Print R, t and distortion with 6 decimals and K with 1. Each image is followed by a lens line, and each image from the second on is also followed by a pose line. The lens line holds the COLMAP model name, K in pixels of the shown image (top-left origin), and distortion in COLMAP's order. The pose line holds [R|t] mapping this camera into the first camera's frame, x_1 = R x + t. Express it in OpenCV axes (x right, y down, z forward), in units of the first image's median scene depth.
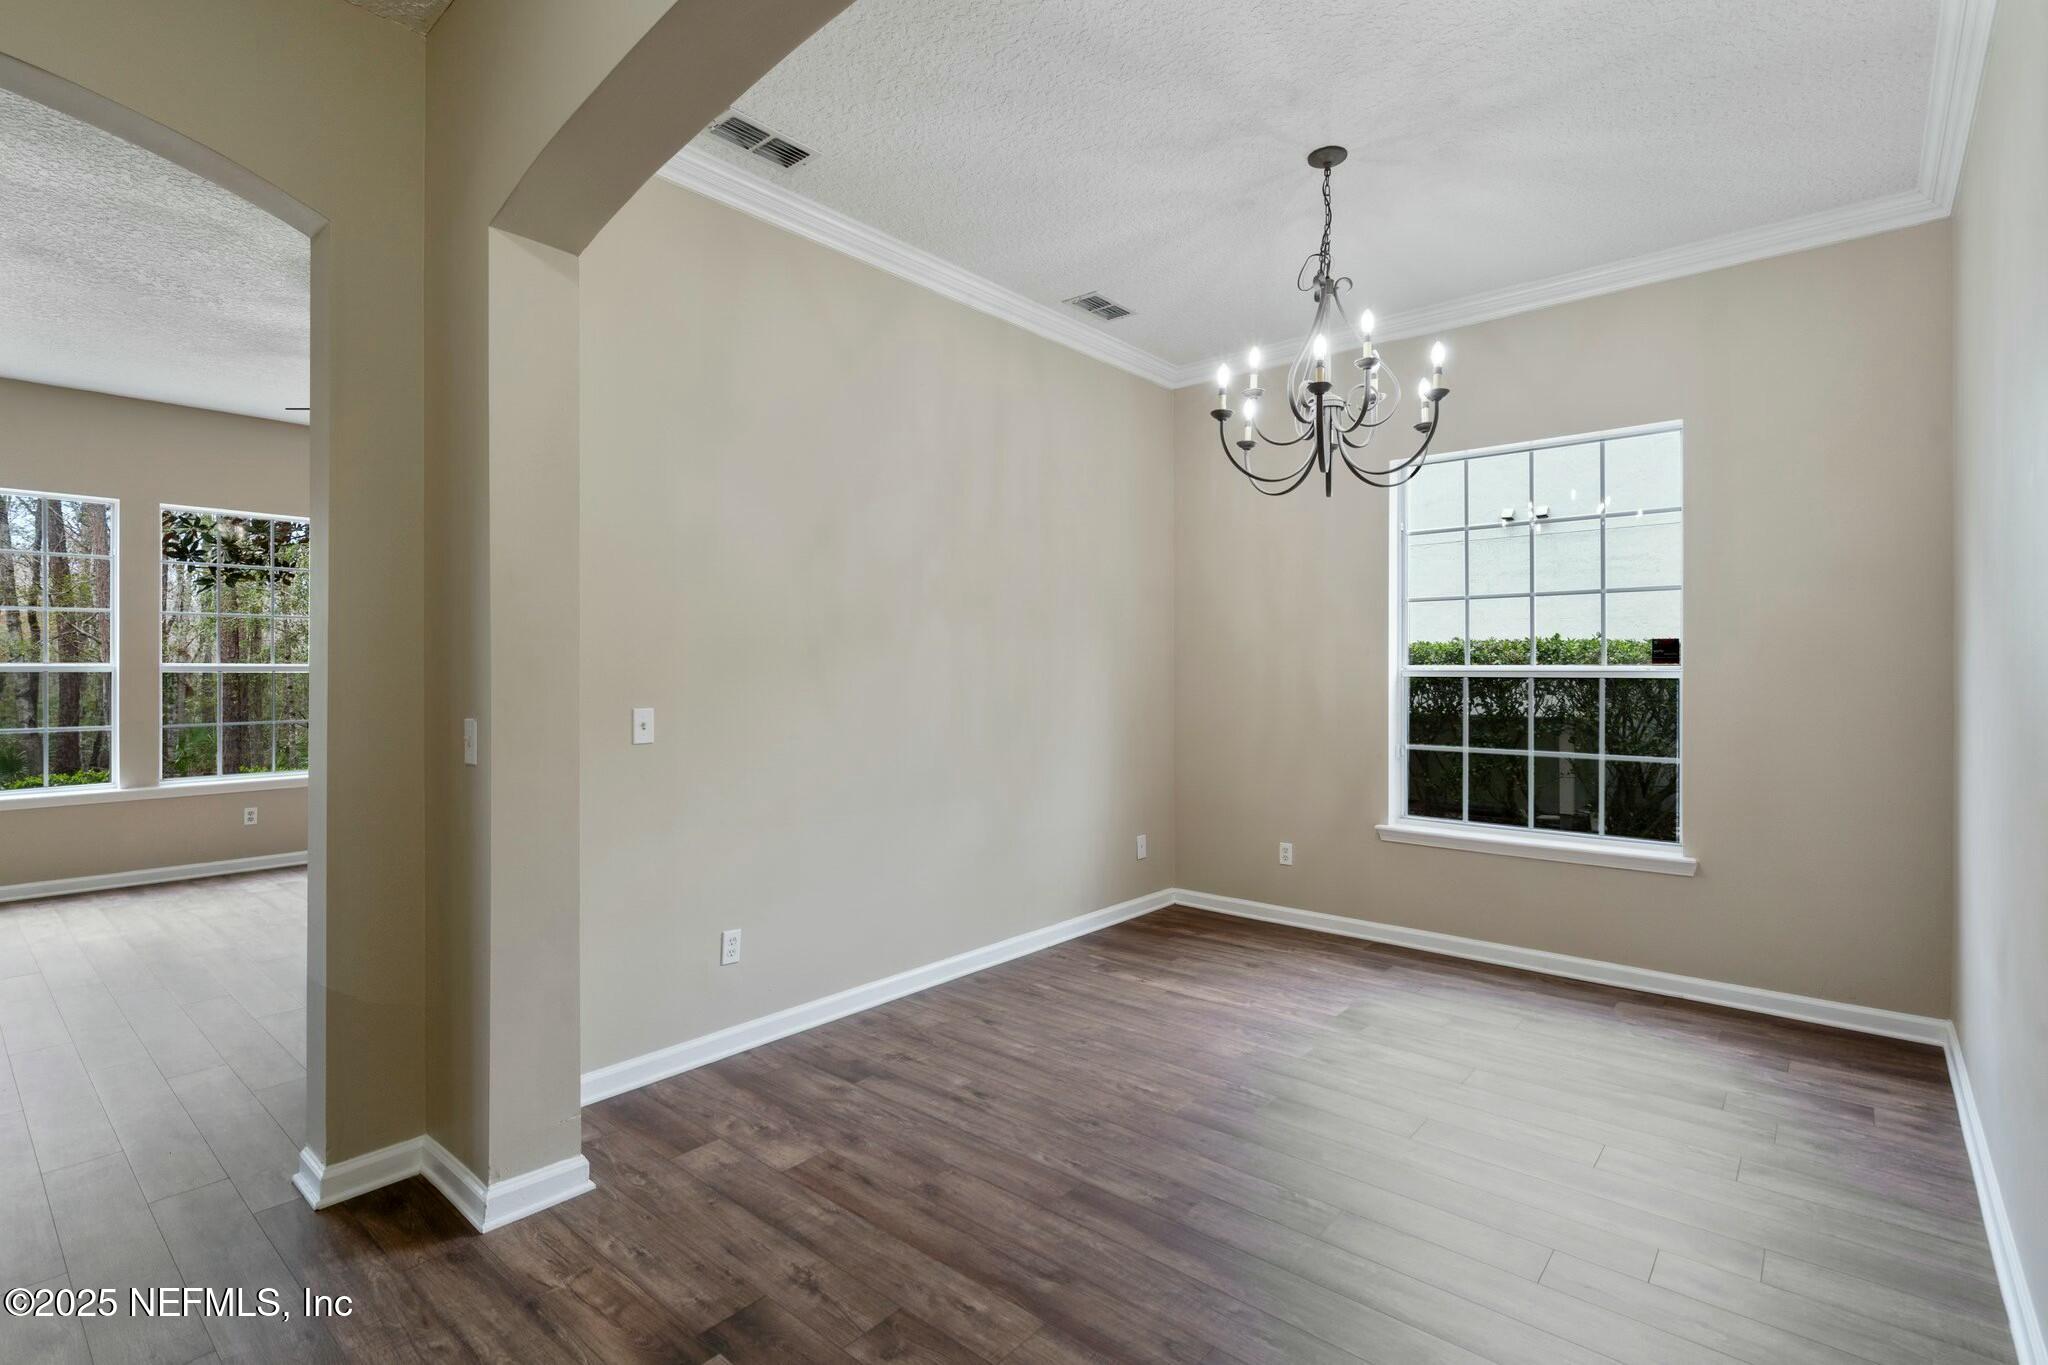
lens RADIAL K [[949.2, 0, 1025.2], [0, 949.2, 671.7], [0, 0, 1]] dist [-0.001510, 0.001071]
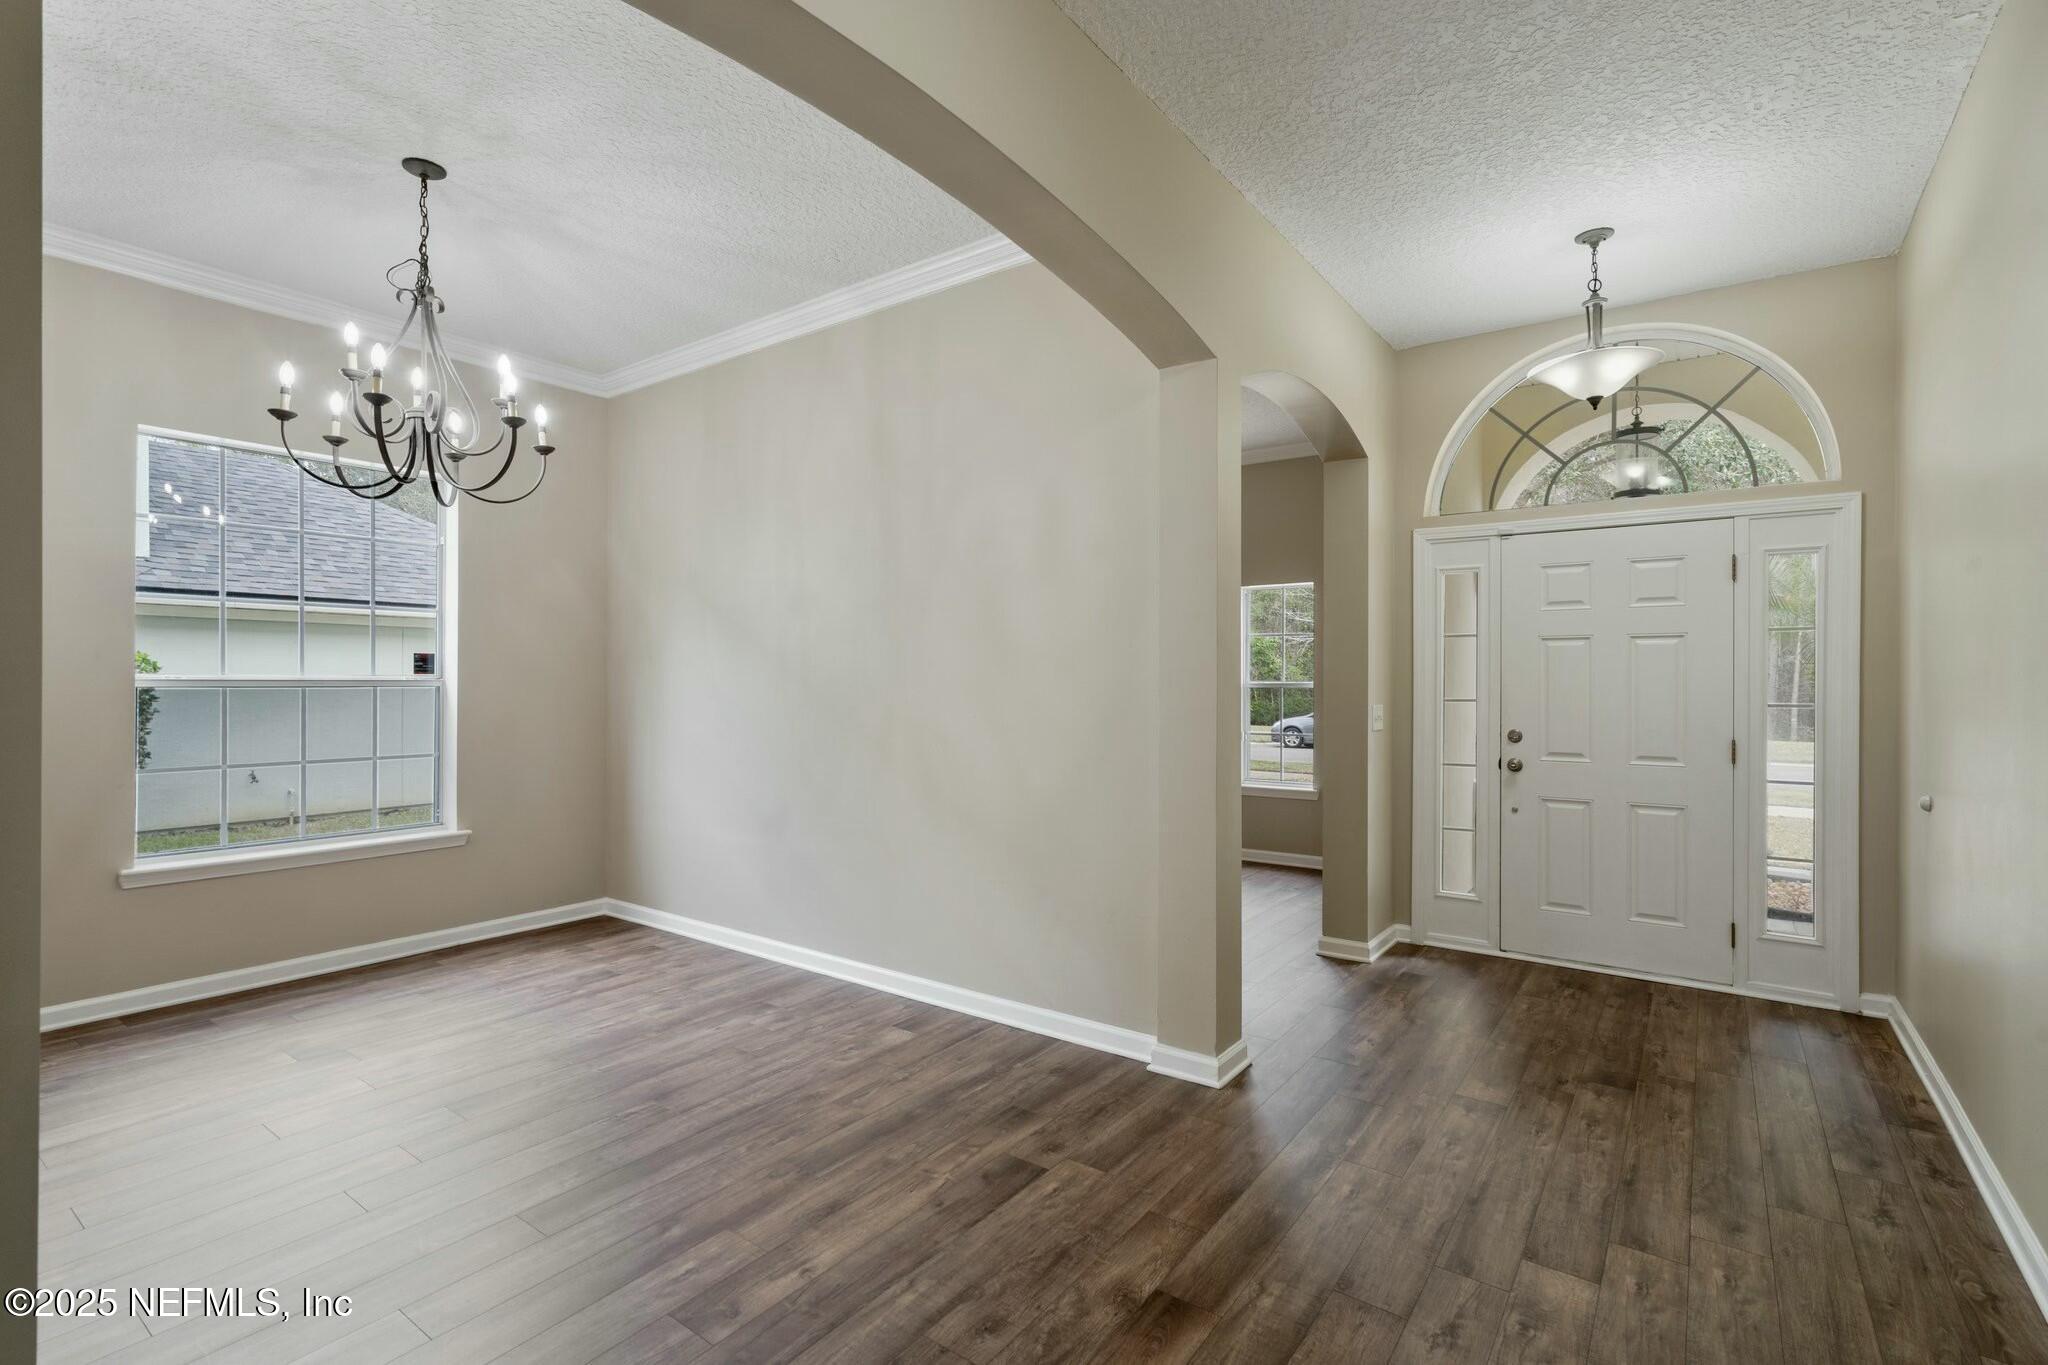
lens RADIAL K [[949.2, 0, 1030.6], [0, 949.2, 680.7], [0, 0, 1]] dist [-0.001510, 0.001071]
pose [[-0.080870, -0.001587, 0.996723, -0.640587], [-0.001225, 0.999998, 0.001492, -0.002702], [-0.996724, -0.001100, -0.080872, 0.383606]]
